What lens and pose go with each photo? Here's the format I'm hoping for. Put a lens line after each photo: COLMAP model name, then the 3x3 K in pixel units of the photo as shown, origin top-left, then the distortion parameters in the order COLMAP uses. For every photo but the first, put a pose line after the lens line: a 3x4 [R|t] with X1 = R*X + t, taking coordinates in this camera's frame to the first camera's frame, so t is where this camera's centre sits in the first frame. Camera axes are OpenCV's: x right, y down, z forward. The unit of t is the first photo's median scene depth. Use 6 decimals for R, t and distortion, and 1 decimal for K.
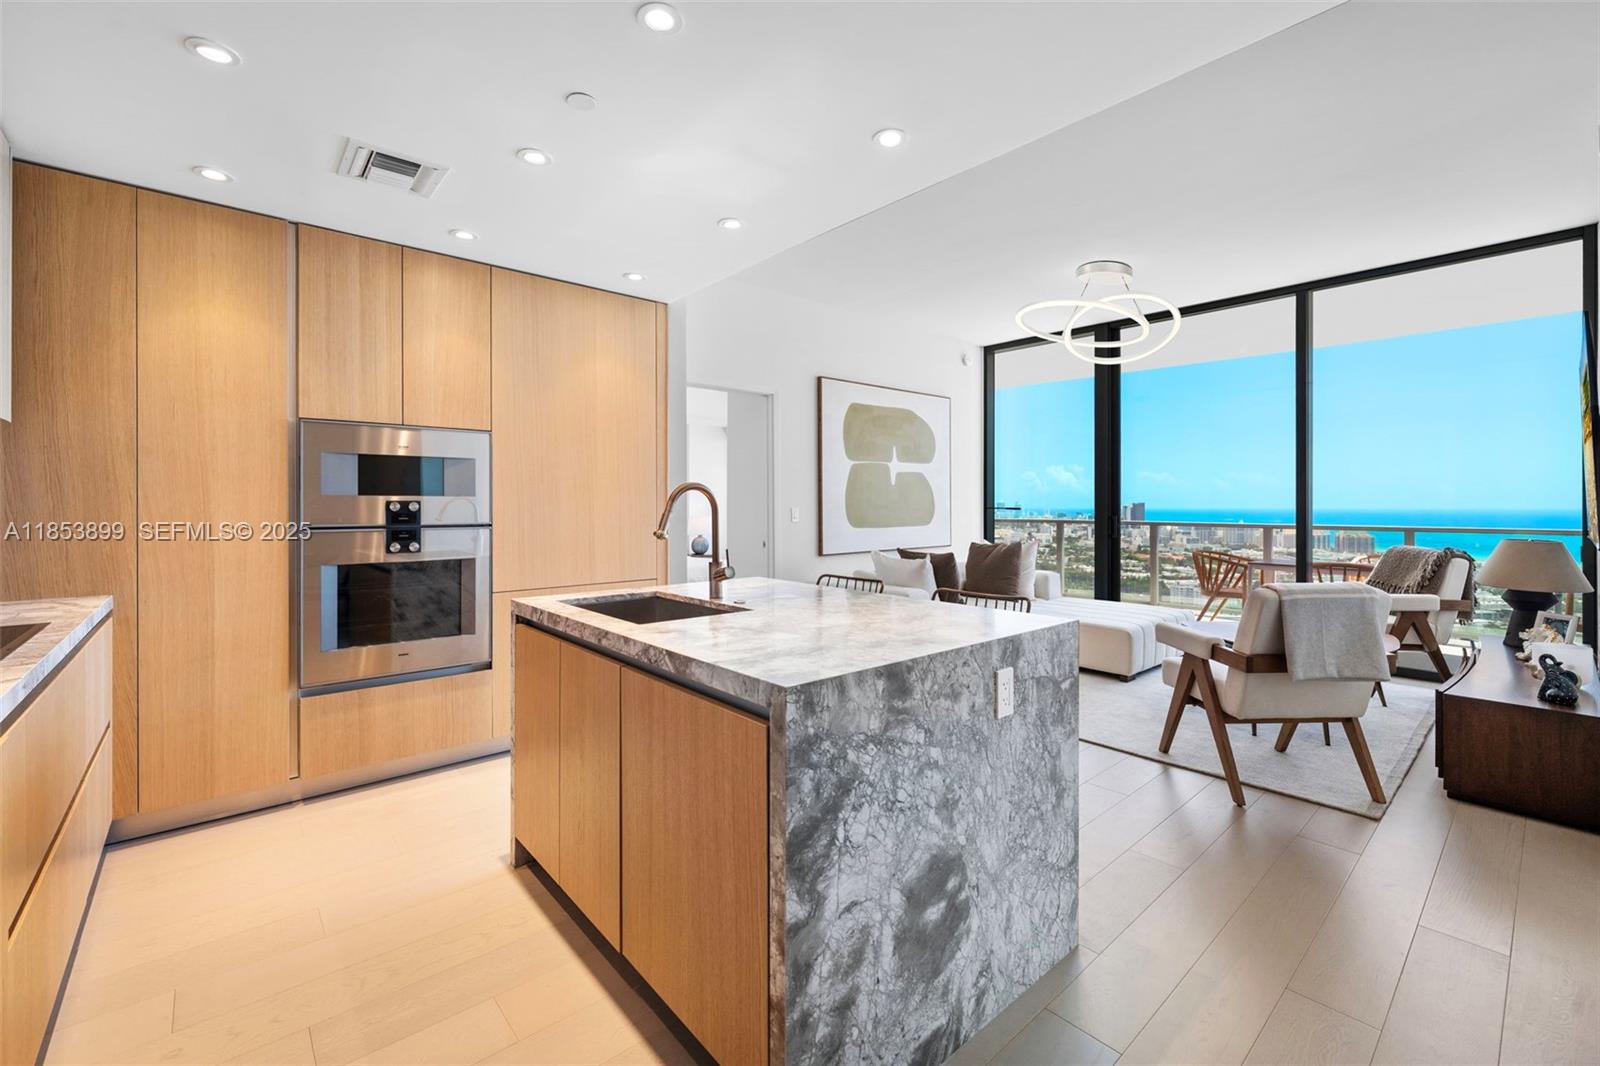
lens RADIAL K [[672.7, 0, 783.0], [0, 672.7, 508.4], [0, 0, 1]] dist [0.001086, 0.000379]
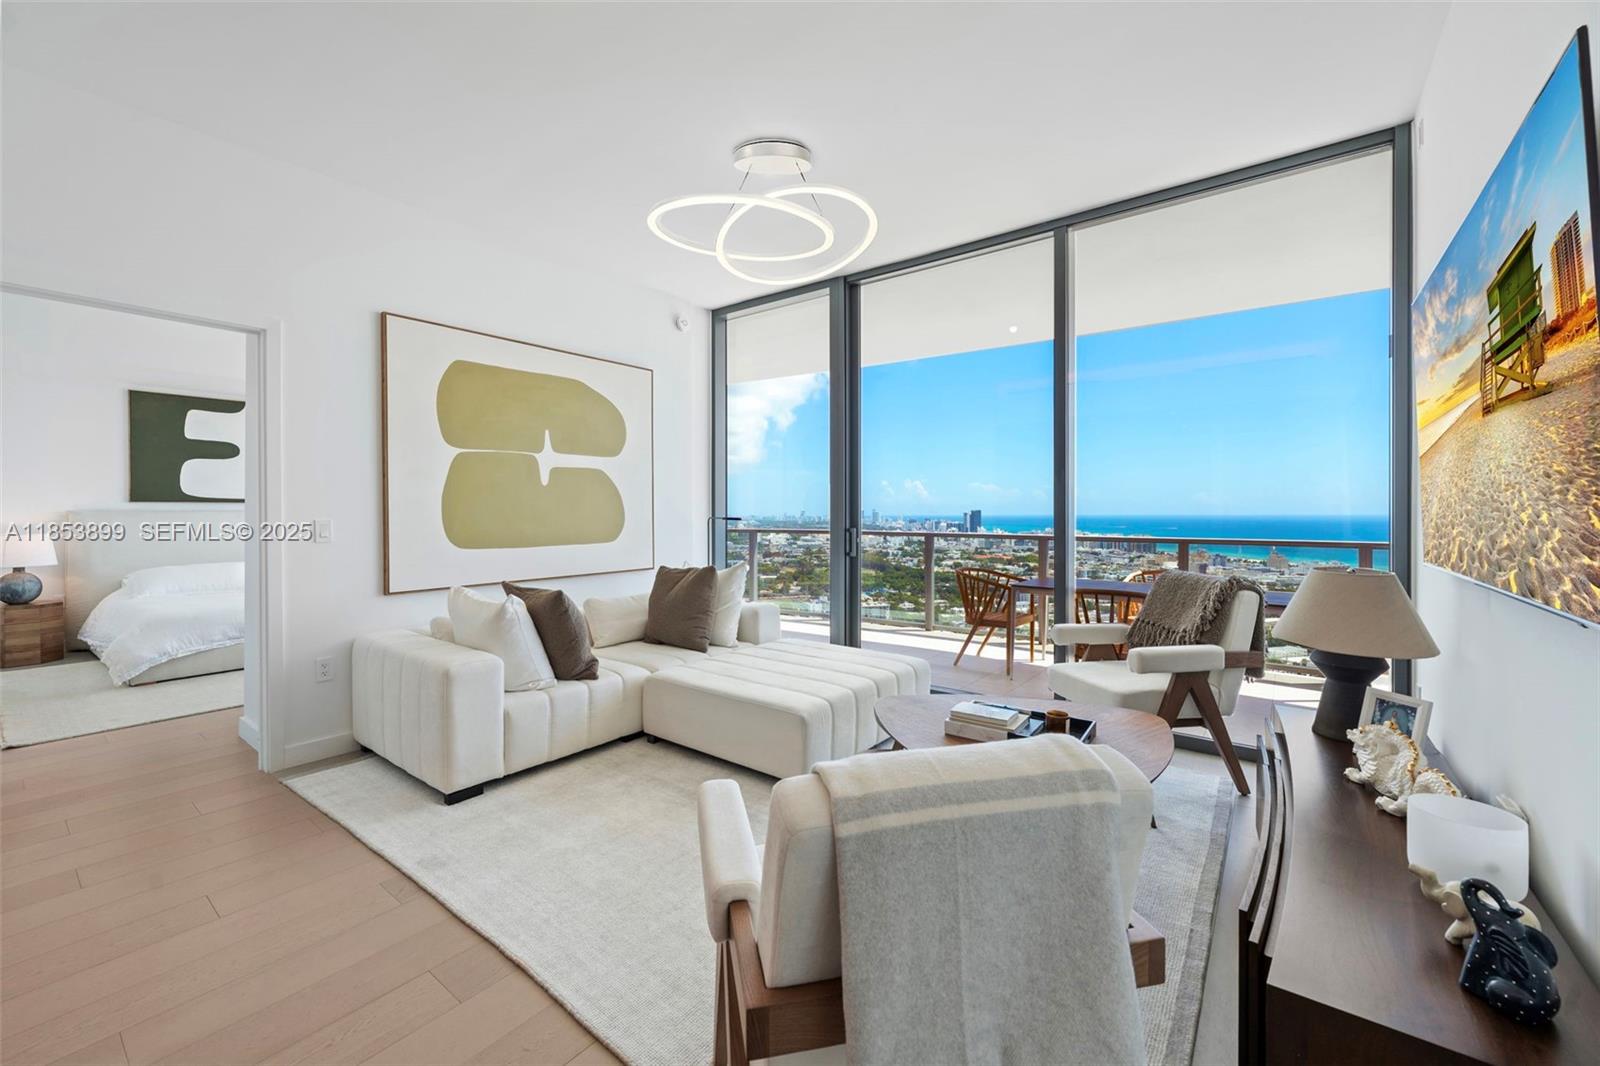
lens RADIAL K [[612.4, 0, 796.1], [0, 612.4, 516.3], [0, 0, 1]] dist [0.000082, 0.000008]
pose [[0.982277, -0.001911, 0.187427, 0.347498], [0.001535, 0.999997, 0.002150, -0.004499], [-0.187430, -0.001824, 0.982276, 0.379308]]
